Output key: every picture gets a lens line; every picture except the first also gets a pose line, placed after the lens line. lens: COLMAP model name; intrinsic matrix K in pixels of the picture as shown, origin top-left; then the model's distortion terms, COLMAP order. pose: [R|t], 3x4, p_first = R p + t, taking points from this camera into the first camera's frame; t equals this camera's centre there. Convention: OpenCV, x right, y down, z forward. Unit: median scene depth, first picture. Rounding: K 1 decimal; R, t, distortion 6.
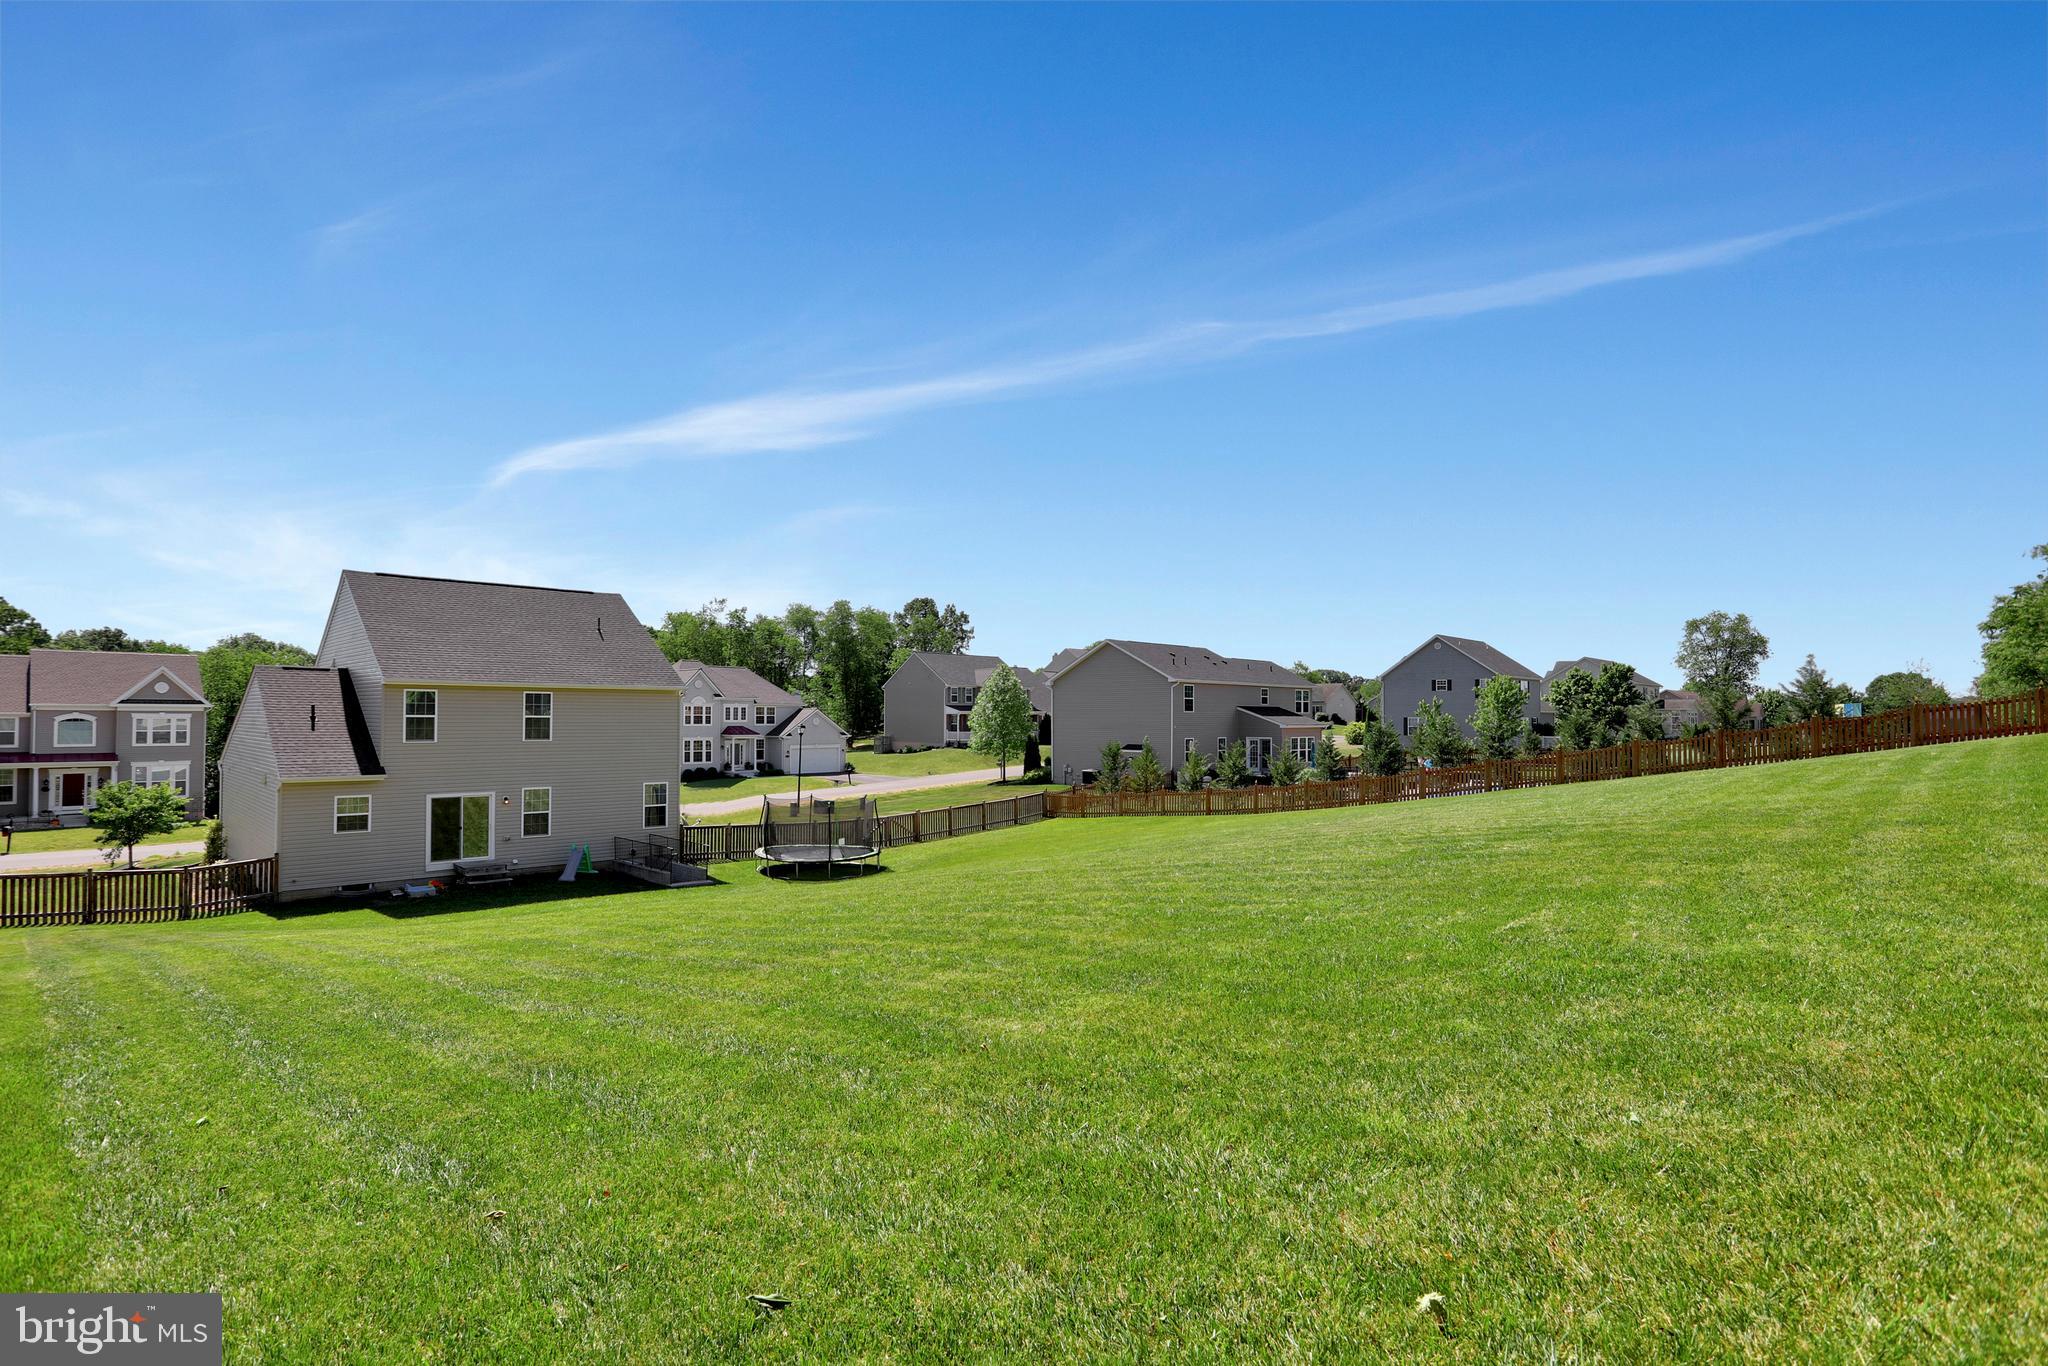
lens RADIAL K [[1011.5, 0, 1023.8], [0, 1011.5, 691.4], [0, 0, 1]] dist [-0.057880, 0.033208]
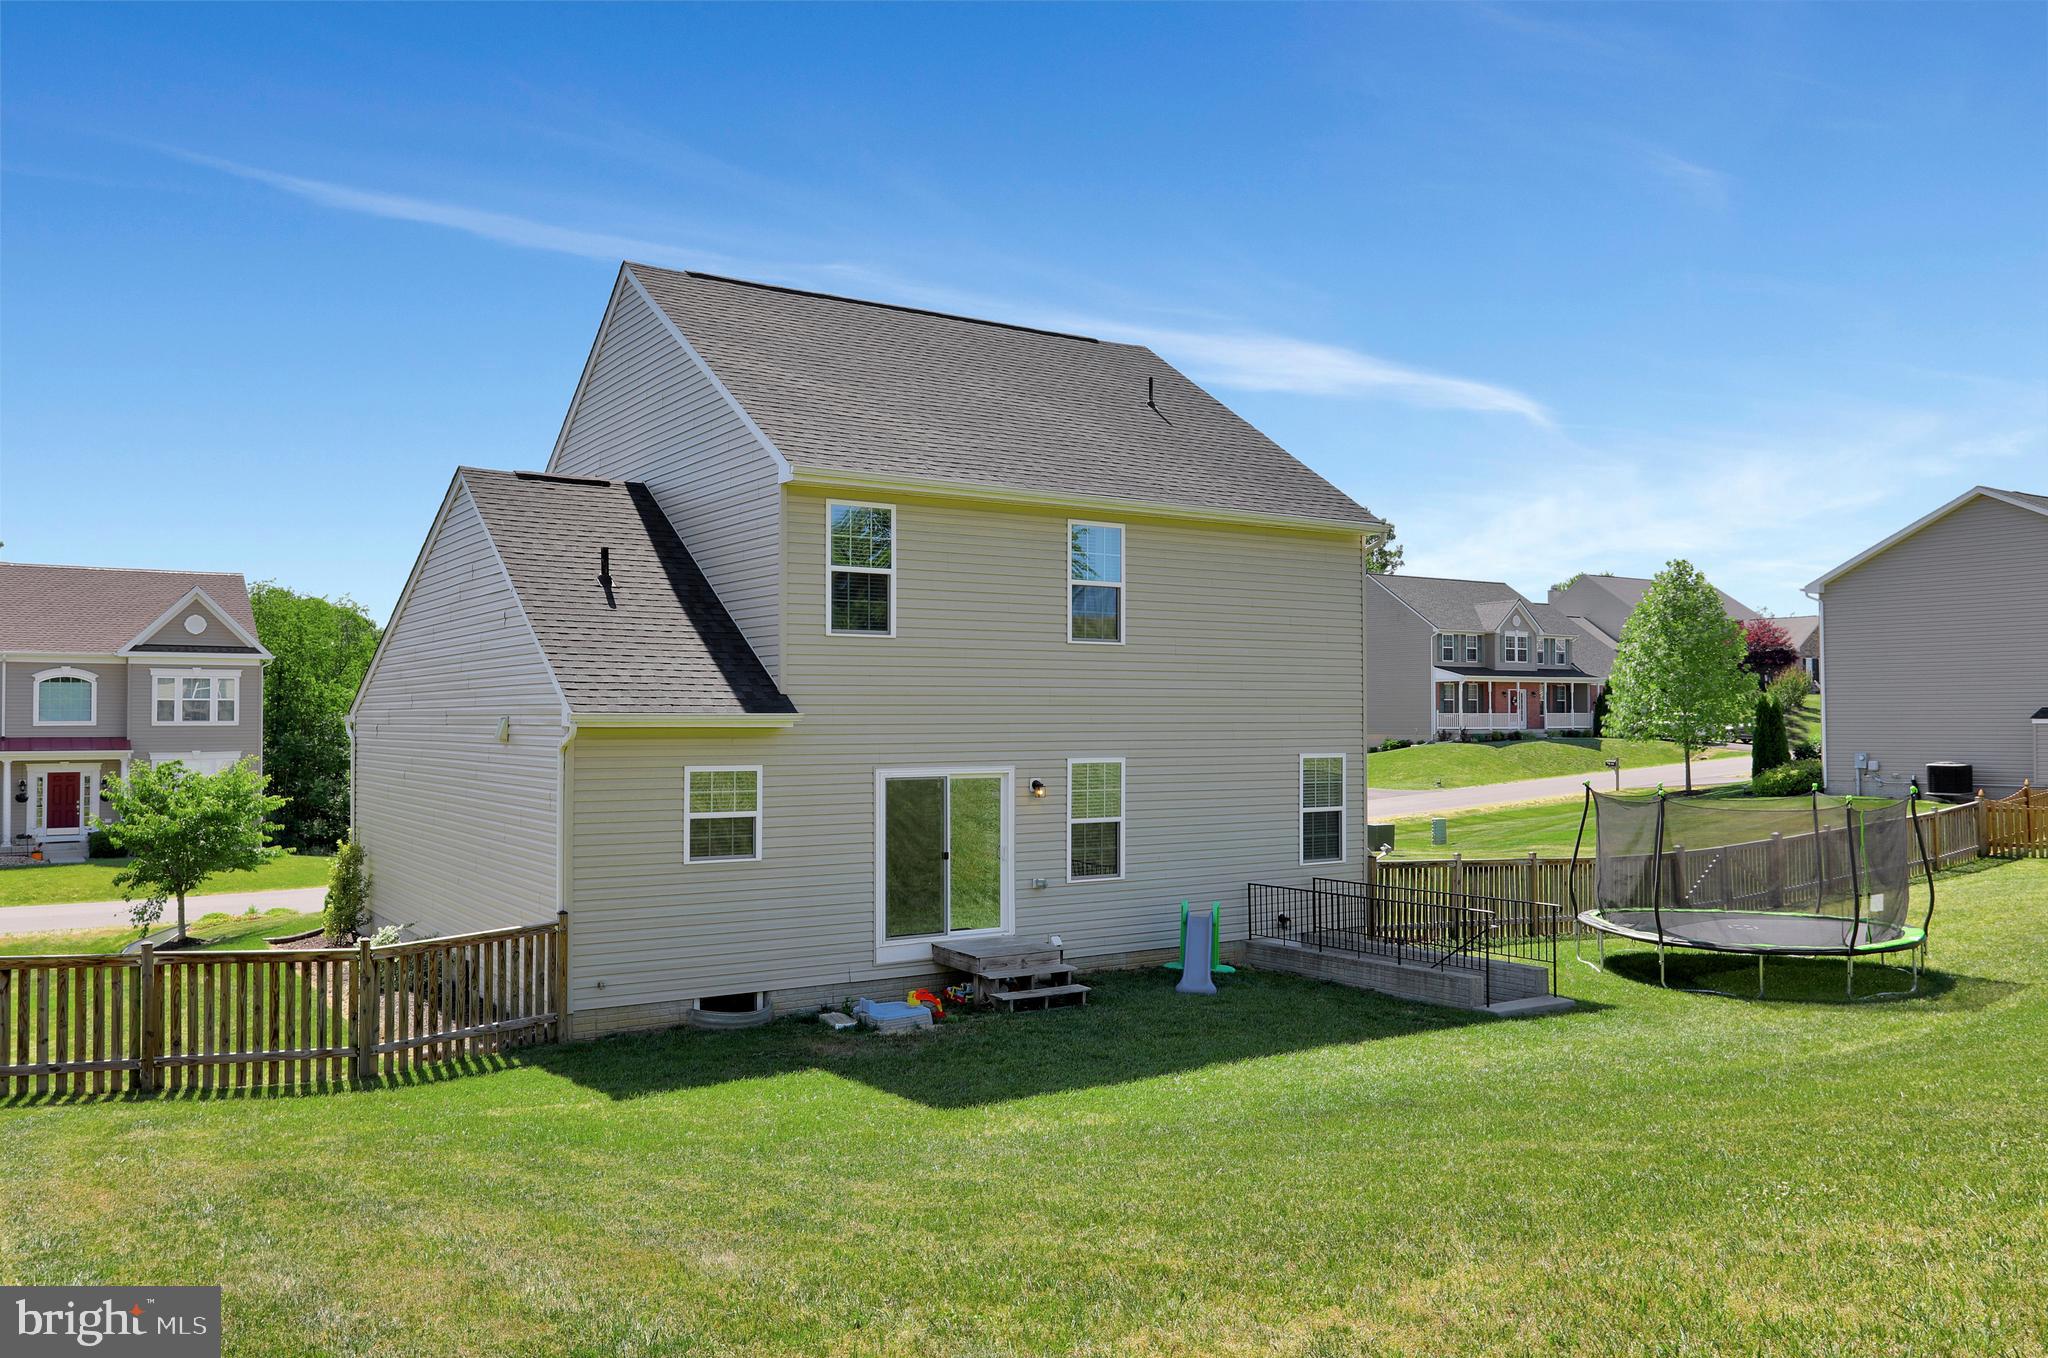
lens RADIAL K [[1521.1, 0, 1024.0], [0, 1521.1, 679.0], [0, 0, 1]] dist [-0.045870, 0.097591]
pose [[0.981259, -0.012334, -0.192299, -0.354689], [0.011316, 0.999916, -0.006390, 0.060409], [0.192362, 0.004094, 0.981316, 0.348591]]
